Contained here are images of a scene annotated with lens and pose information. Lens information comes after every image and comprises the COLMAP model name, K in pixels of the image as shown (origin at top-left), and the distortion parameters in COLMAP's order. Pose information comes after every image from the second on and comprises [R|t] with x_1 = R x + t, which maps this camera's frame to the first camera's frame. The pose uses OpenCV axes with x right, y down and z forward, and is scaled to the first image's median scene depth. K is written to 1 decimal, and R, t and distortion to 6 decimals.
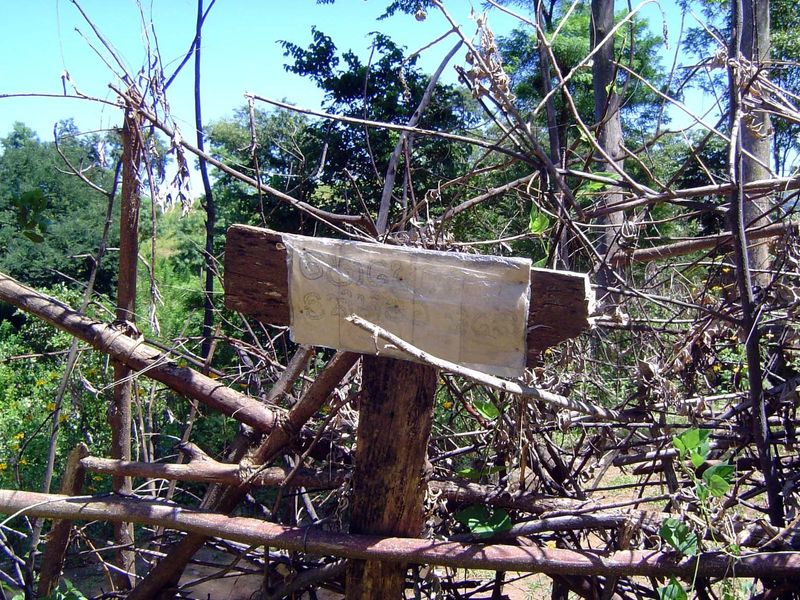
lens RADIAL K [[1024.0, 0, 401.1], [0, 1024.0, 301.3], [0, 0, 1]] dist [-0.060067, 0.000000]
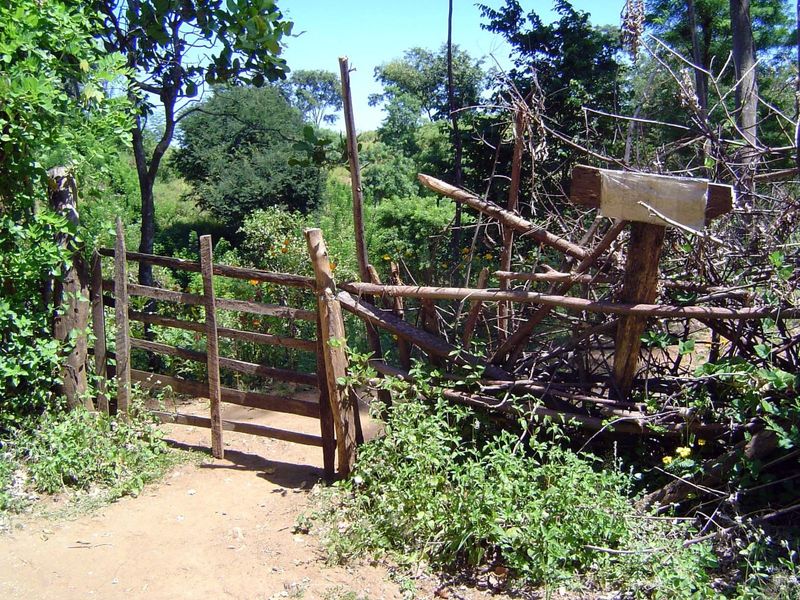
lens RADIAL K [[922.3, 0, 398.8], [0, 922.3, 297.1], [0, 0, 1]] dist [-0.129239, 0.000000]
pose [[0.986731, 0.008904, -0.162117, -0.200088], [0.004296, 0.996714, 0.080887, 0.048554], [0.162304, -0.080510, 0.983451, -1.010615]]
